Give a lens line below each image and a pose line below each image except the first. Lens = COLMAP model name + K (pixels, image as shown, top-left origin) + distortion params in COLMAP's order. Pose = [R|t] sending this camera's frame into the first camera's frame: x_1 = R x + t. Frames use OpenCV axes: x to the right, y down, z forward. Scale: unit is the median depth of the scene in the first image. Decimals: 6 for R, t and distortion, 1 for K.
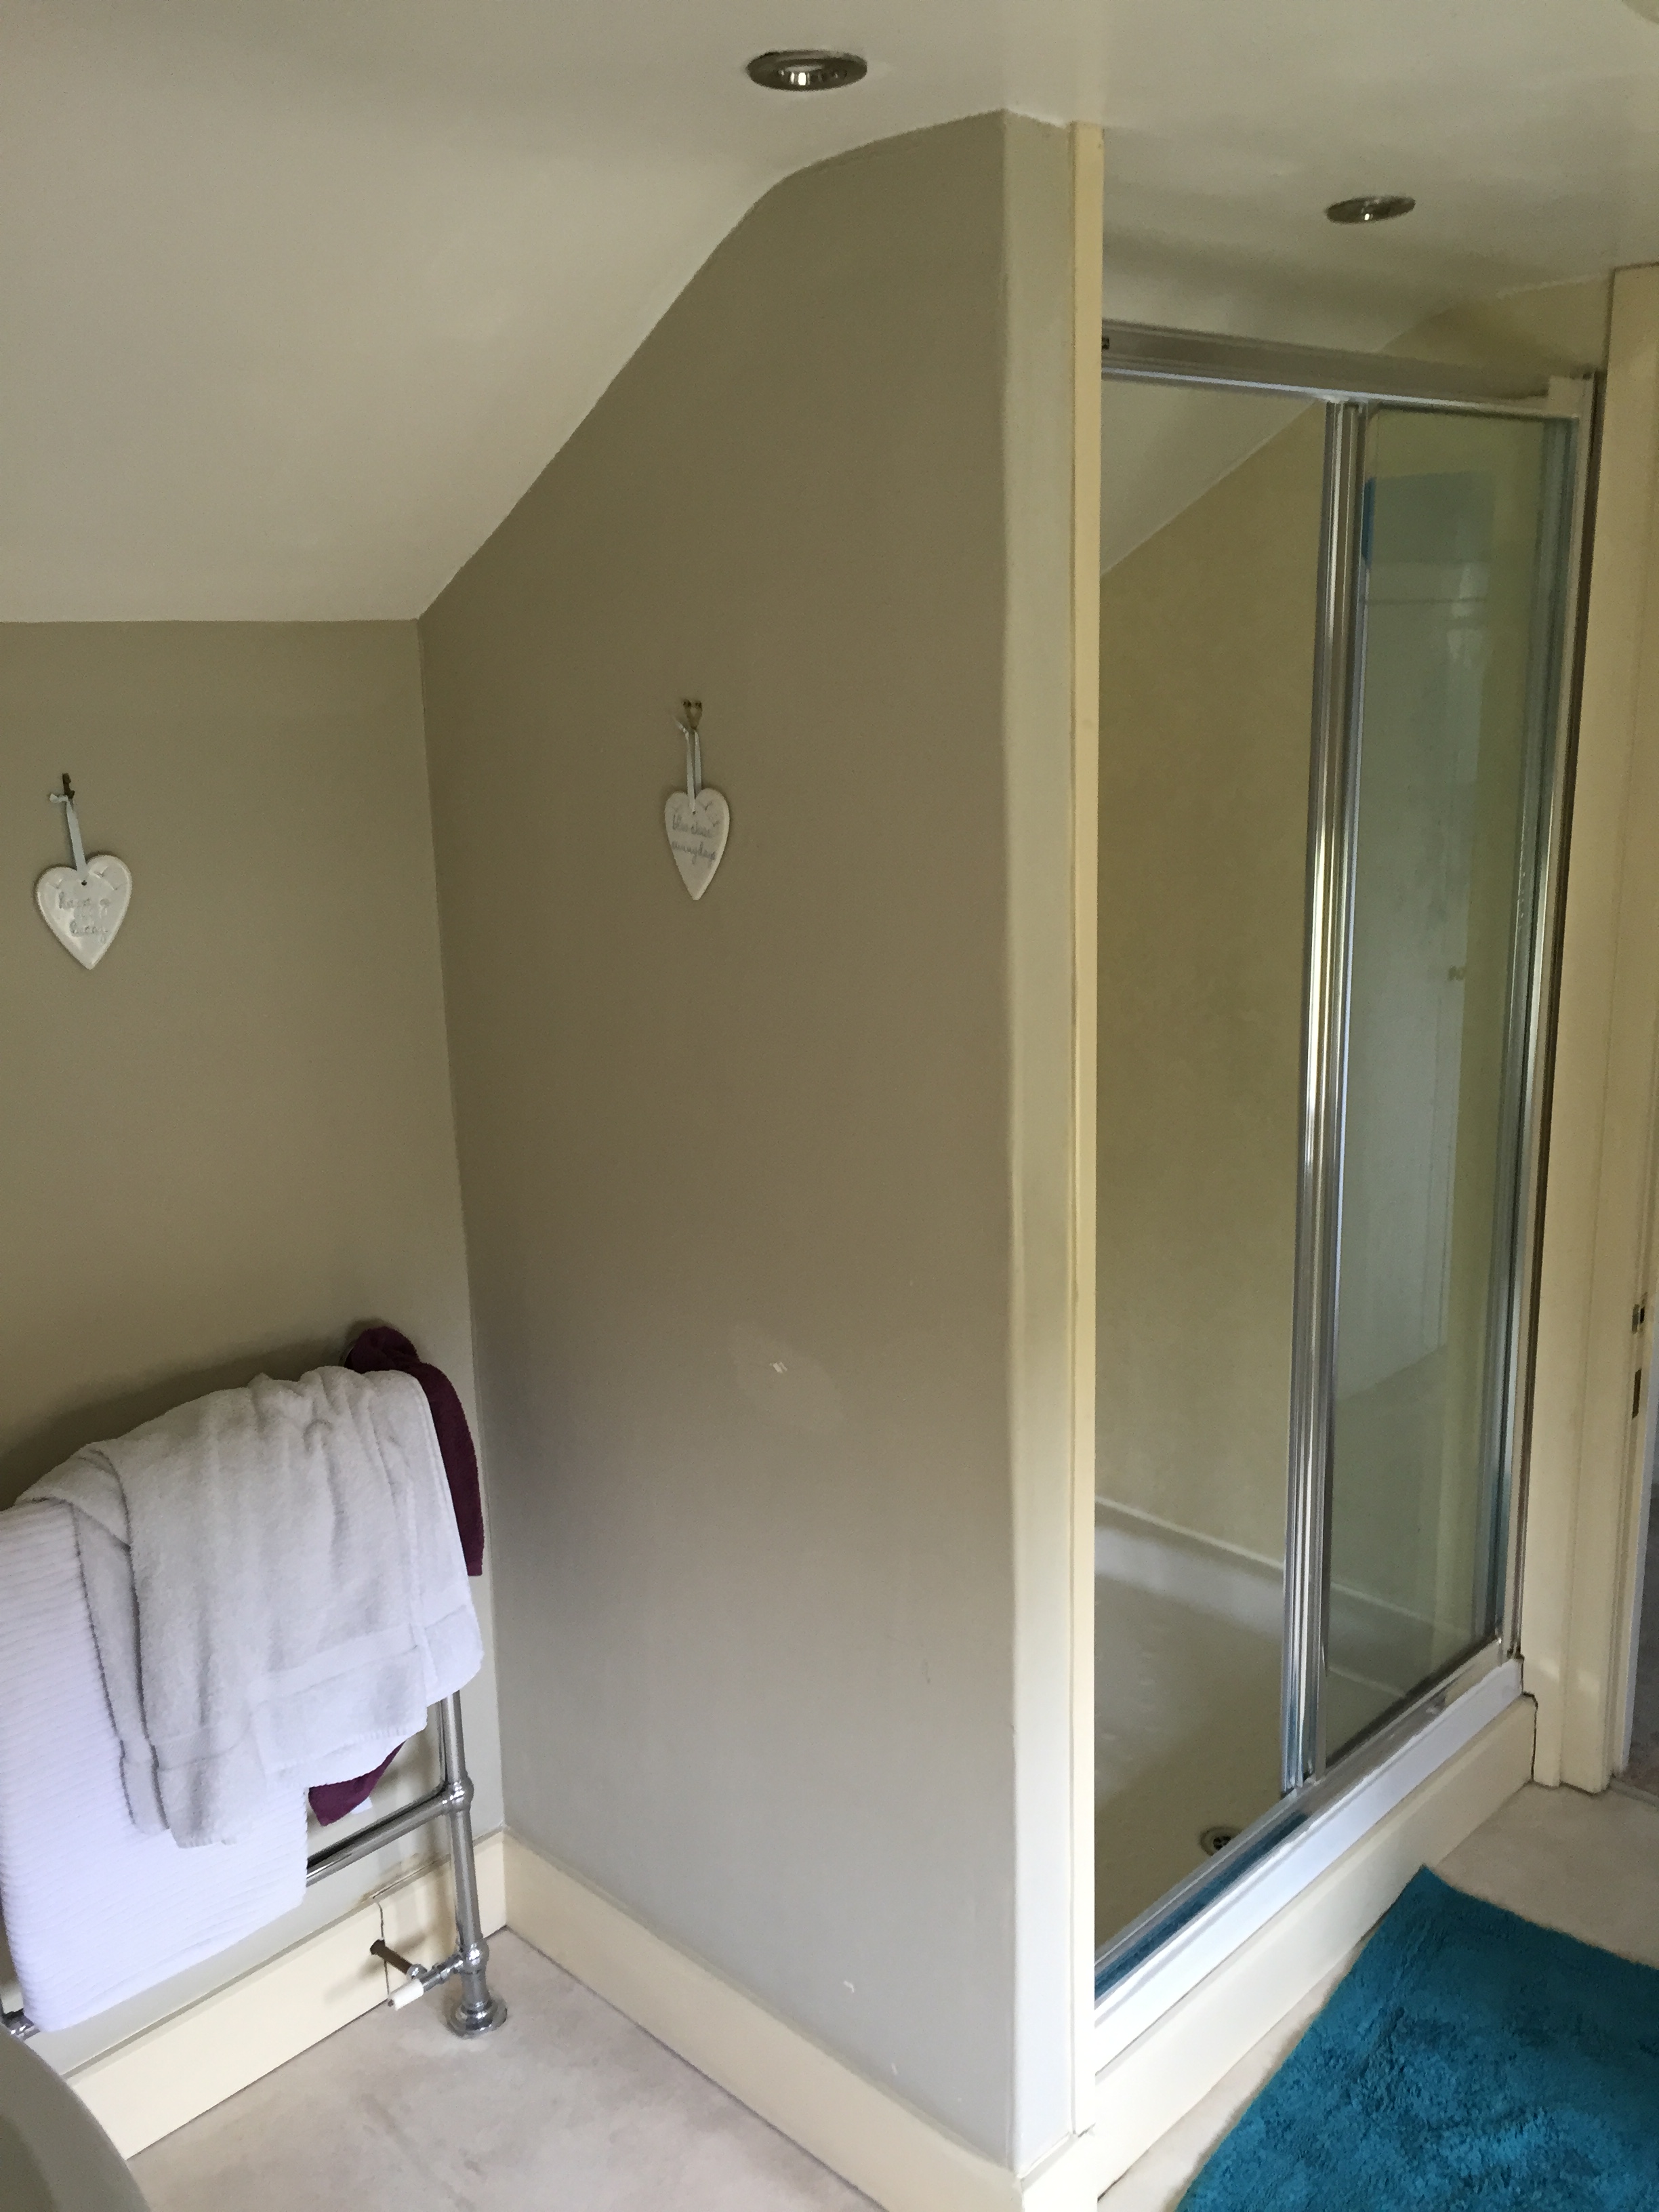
lens RADIAL K [[1903.8, 0, 839.6], [0, 1903.8, 1099.1], [0, 0, 1]] dist [0.099044, -0.124436]
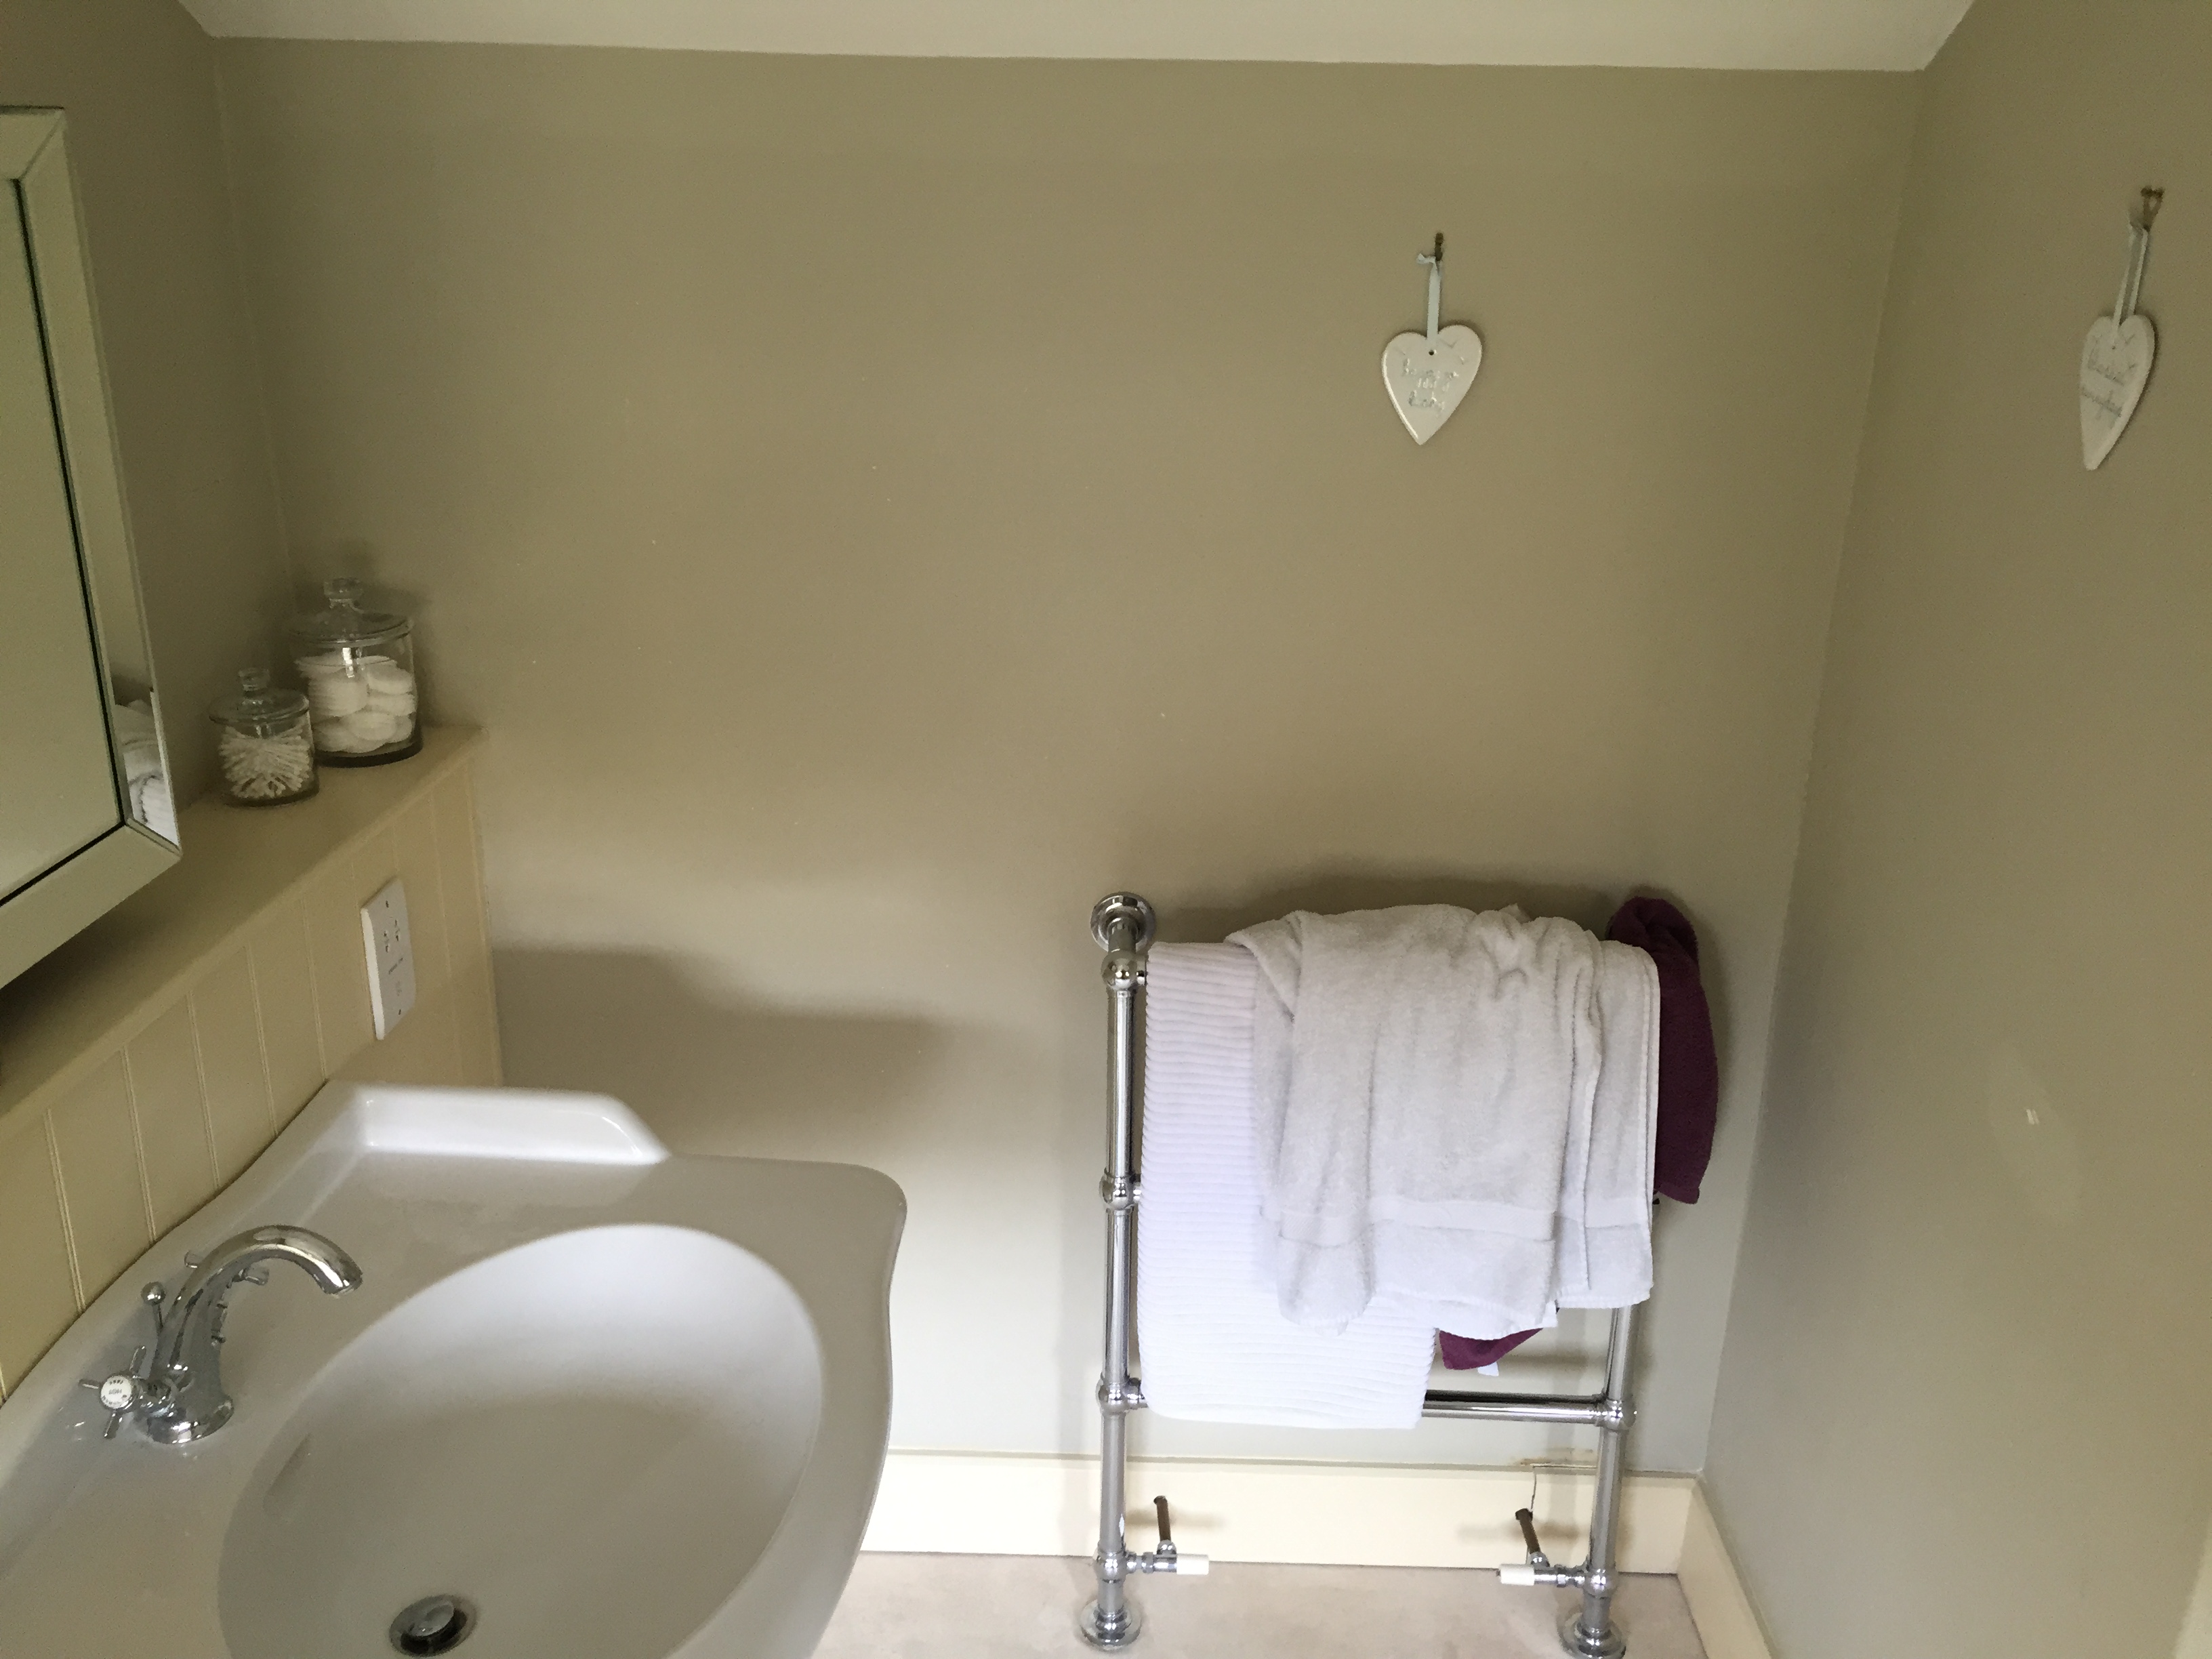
lens RADIAL K [[1903.8, 0, 1103.7], [0, 1903.8, 812.6], [0, 0, 1]] dist [0.099044, -0.124436]
pose [[0.670470, 0.286067, -0.684569, 0.208767], [-0.208524, 0.958144, 0.196159, -0.045136], [0.712030, 0.011231, 0.702059, 0.214447]]
